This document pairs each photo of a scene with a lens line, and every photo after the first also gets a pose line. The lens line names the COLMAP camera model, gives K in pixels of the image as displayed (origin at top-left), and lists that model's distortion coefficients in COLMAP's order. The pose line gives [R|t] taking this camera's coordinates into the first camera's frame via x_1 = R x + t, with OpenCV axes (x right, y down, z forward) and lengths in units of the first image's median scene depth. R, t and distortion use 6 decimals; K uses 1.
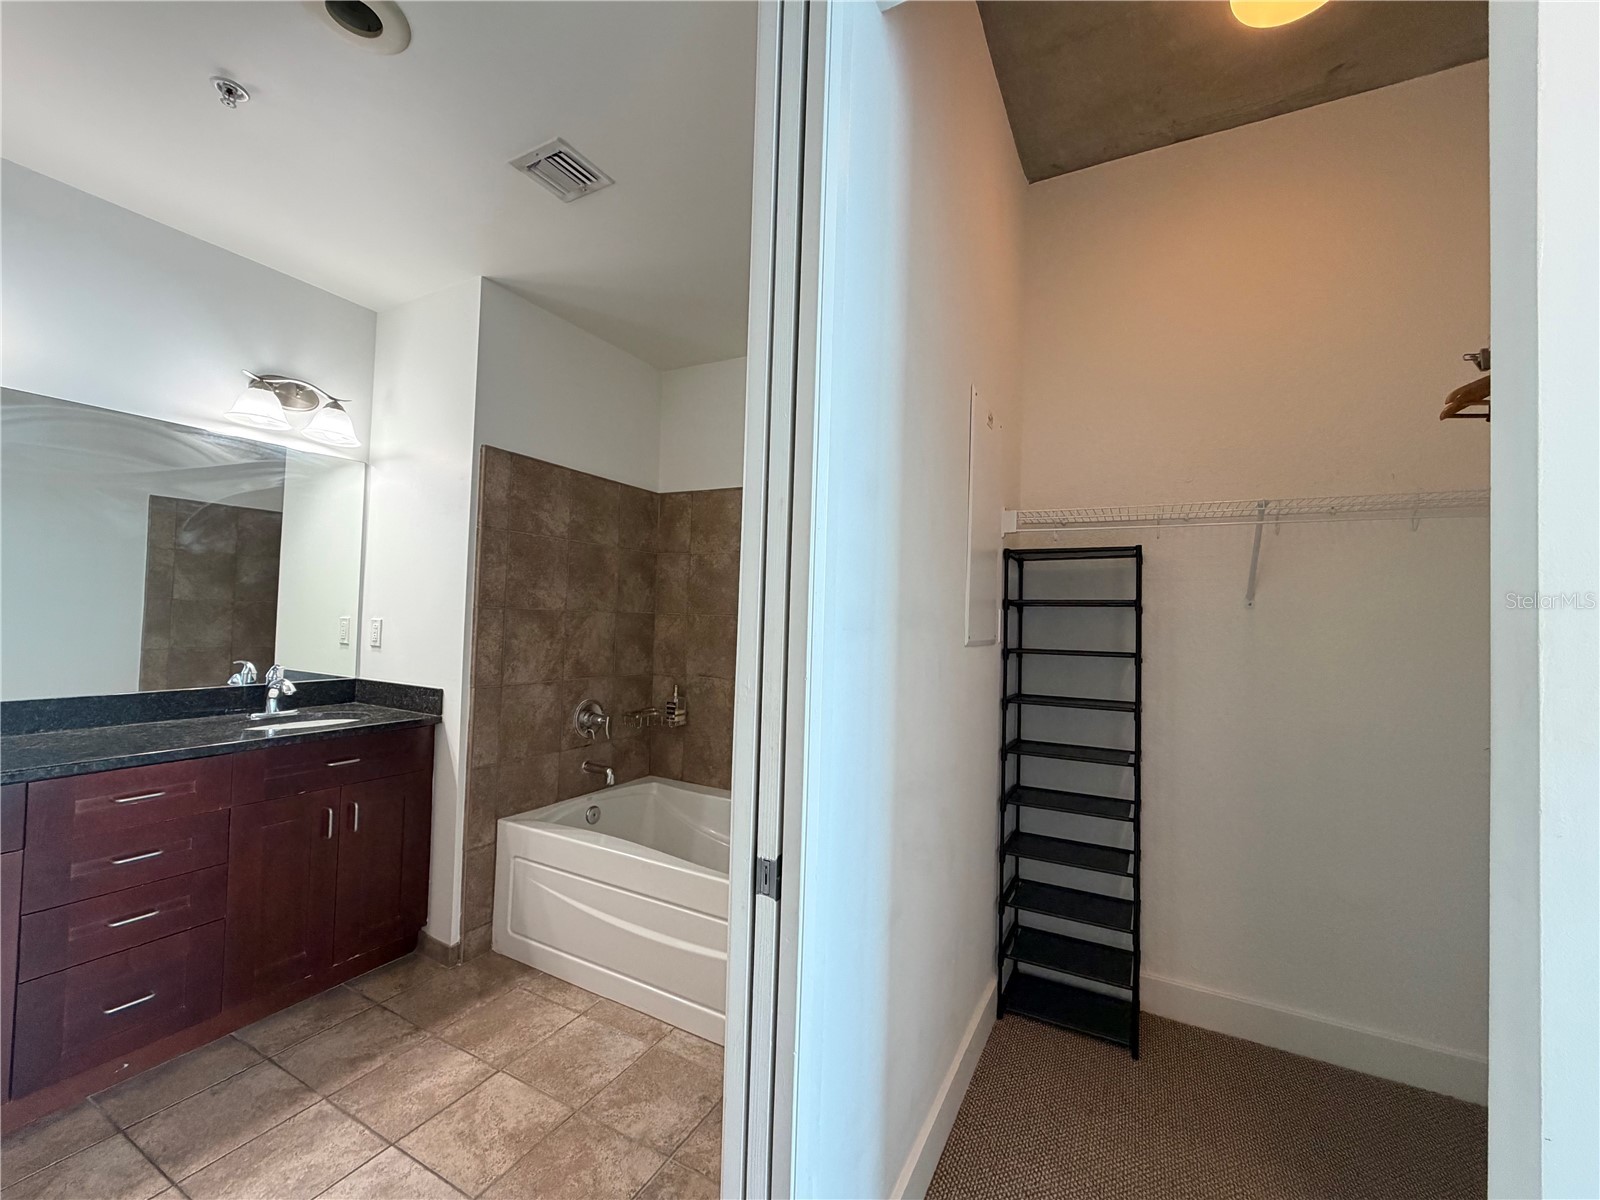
lens RADIAL K [[652.1, 0, 800.4], [0, 652.1, 603.0], [0, 0, 1]] dist [0.002908, -0.000443]
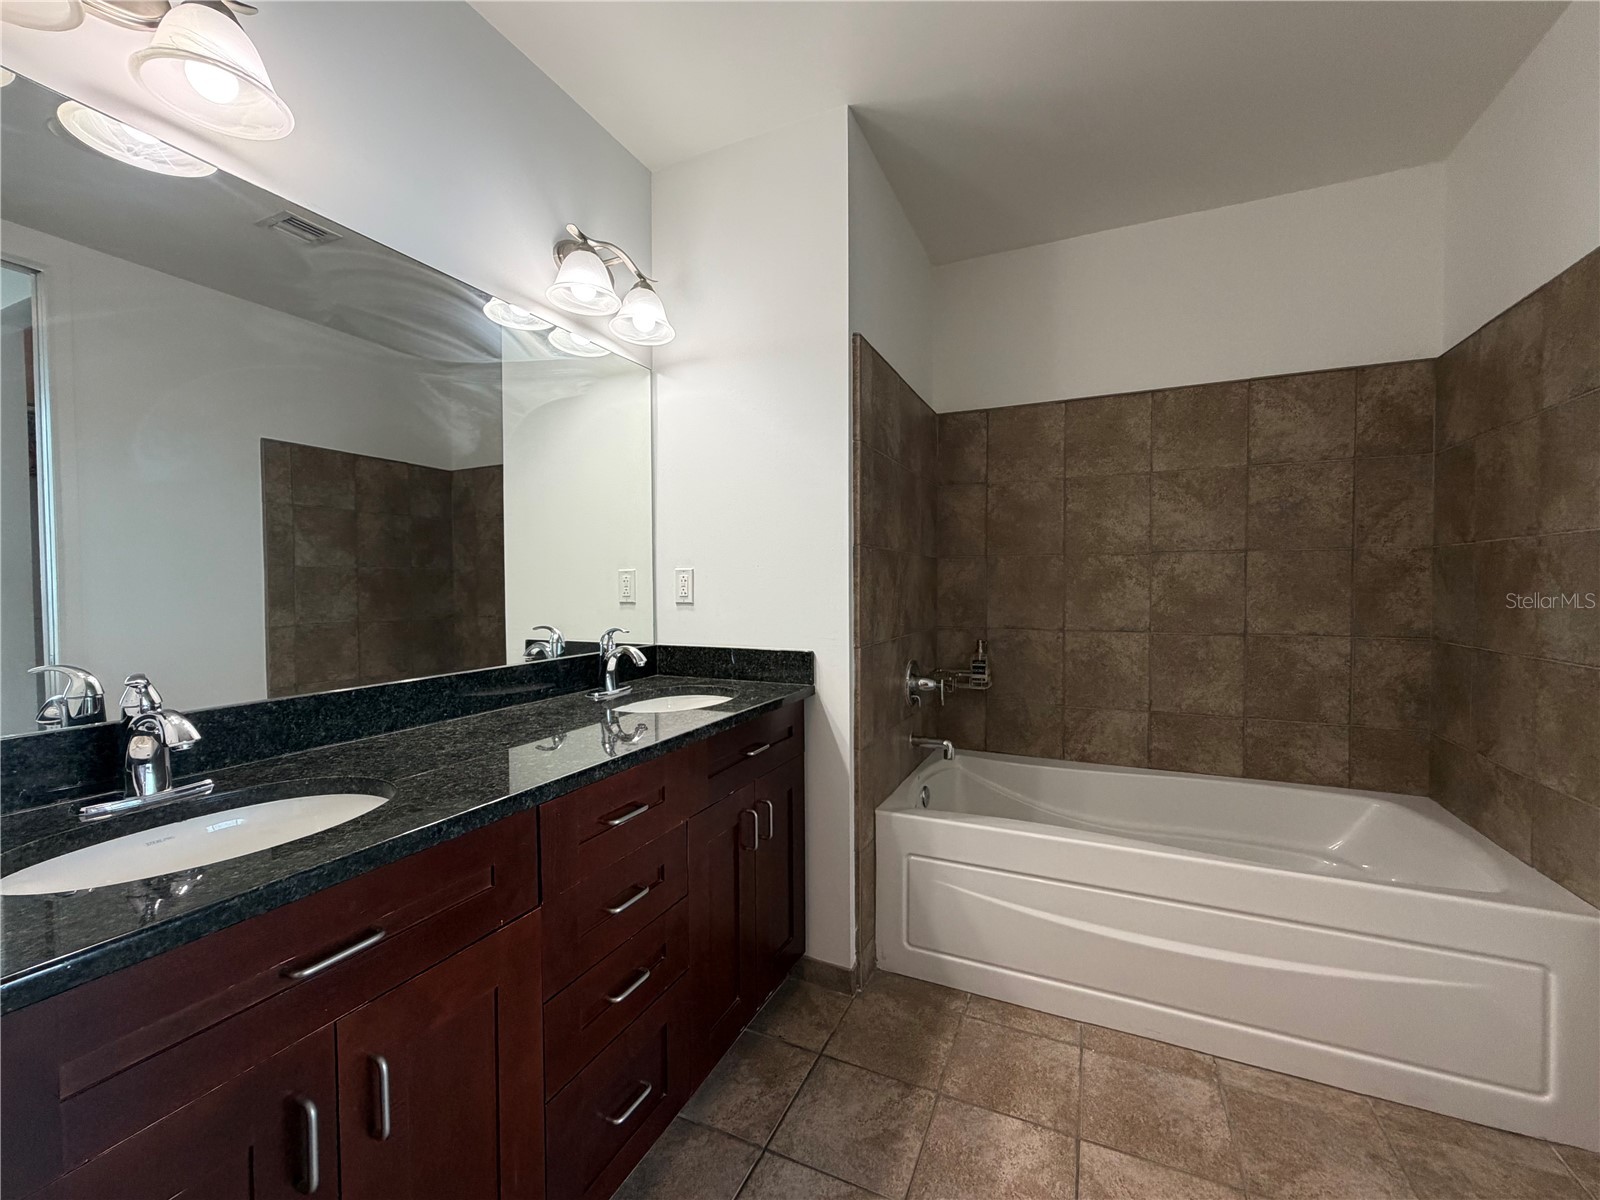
lens RADIAL K [[652.1, 0, 800.3], [0, 652.1, 601.8], [0, 0, 1]] dist [0.002908, -0.000443]
pose [[0.997448, -0.038696, 0.060003, -0.548495], [0.035654, 0.998064, 0.050960, 0.028964], [-0.061859, -0.048691, 0.996897, 0.200300]]
